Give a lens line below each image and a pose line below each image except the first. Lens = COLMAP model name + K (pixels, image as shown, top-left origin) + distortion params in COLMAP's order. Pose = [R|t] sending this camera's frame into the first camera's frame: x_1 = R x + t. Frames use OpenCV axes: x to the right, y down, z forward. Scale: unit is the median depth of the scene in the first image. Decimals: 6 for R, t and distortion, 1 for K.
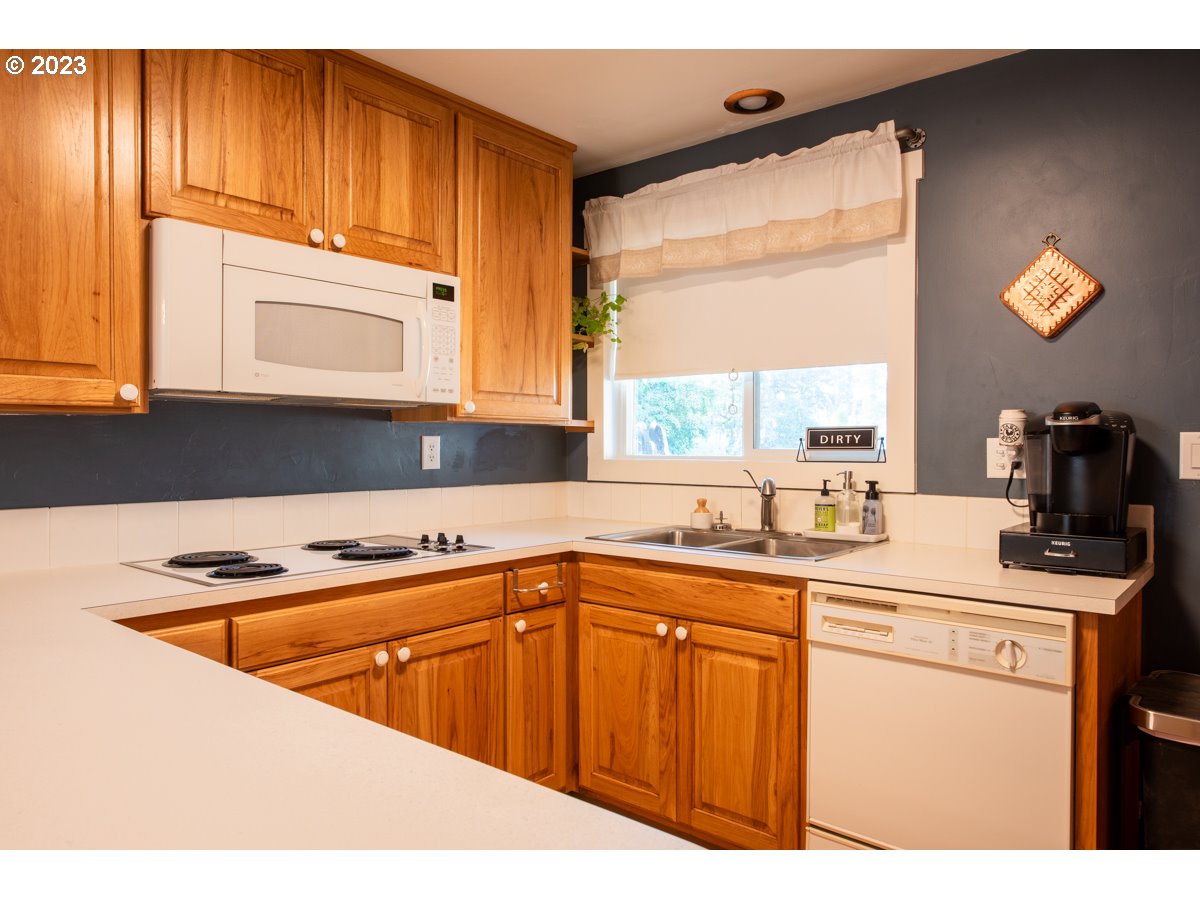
lens RADIAL K [[858.6, 0, 575.8], [0, 858.6, 449.5], [0, 0, 1]] dist [0.004028, -0.007247]
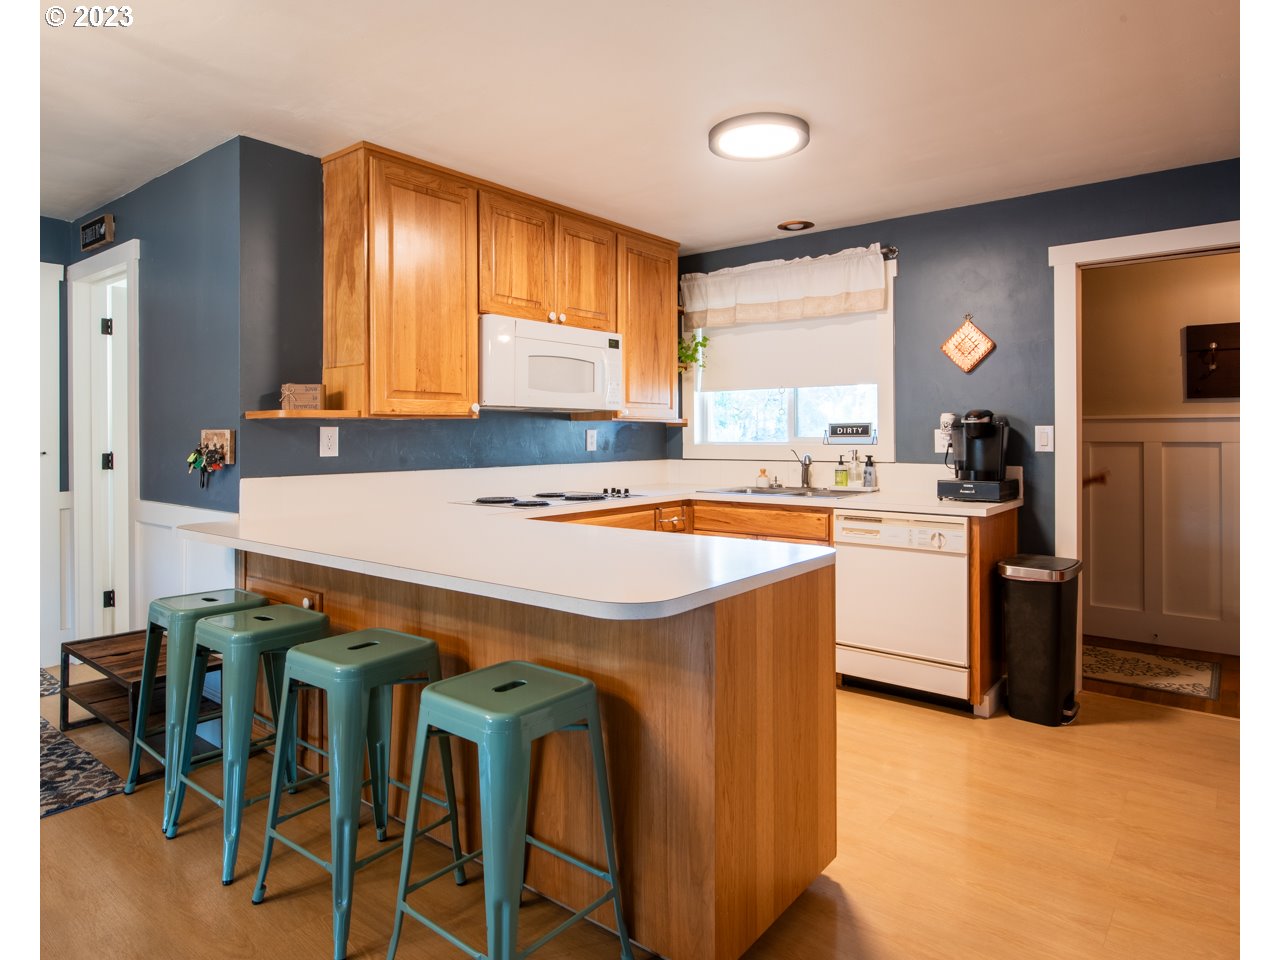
lens RADIAL K [[915.8, 0, 587.4], [0, 915.8, 426.4], [0, 0, 1]] dist [0.004028, -0.007247]
pose [[0.999673, -0.004741, 0.025110, -0.255209], [0.005161, 0.999847, -0.016688, 0.007390], [-0.025027, 0.016812, 0.999545, -0.792457]]
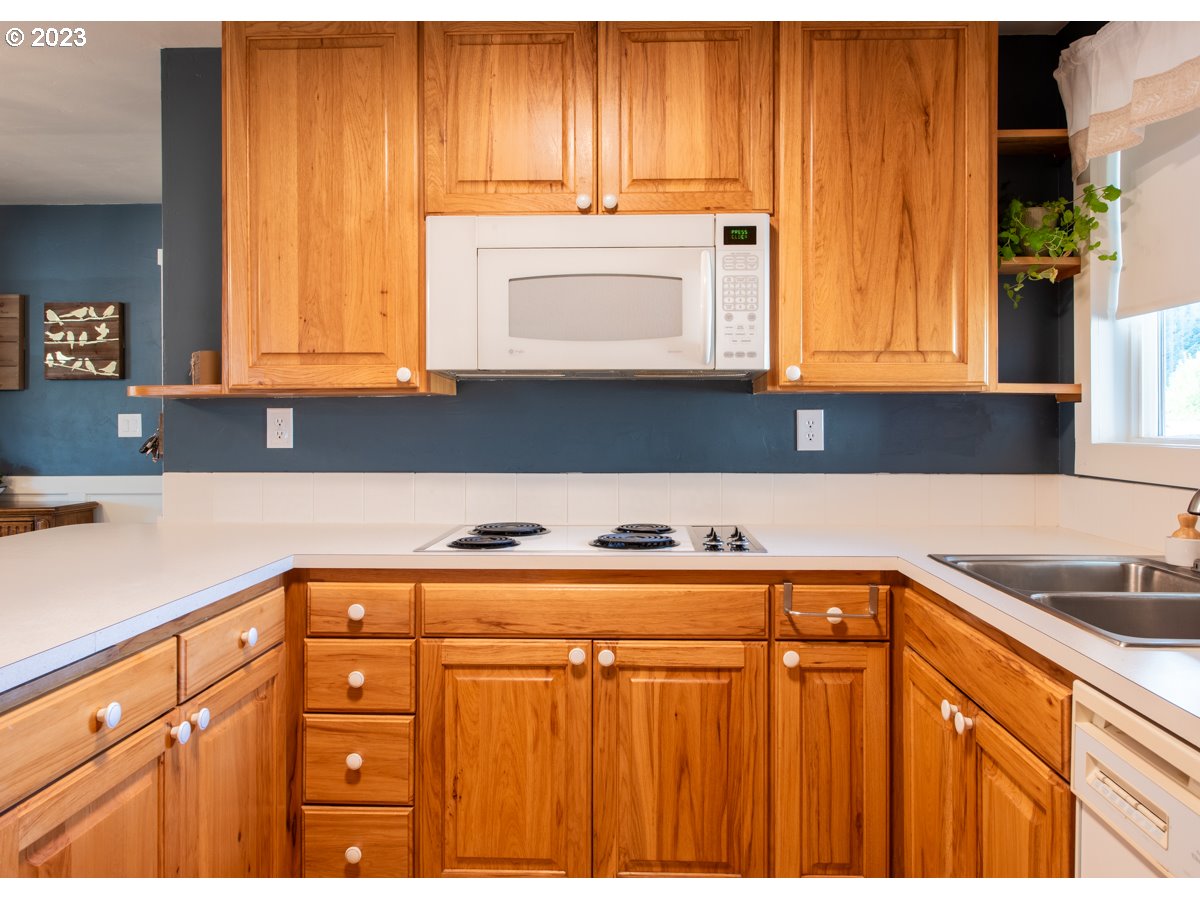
lens RADIAL K [[858.6, 0, 594.2], [0, 858.6, 428.7], [0, 0, 1]] dist [0.004028, -0.007247]
pose [[0.601033, 0.003882, -0.799215, 0.428616], [-0.004569, 0.999989, 0.001421, 0.002373], [0.799211, 0.002797, 0.601044, 0.399311]]
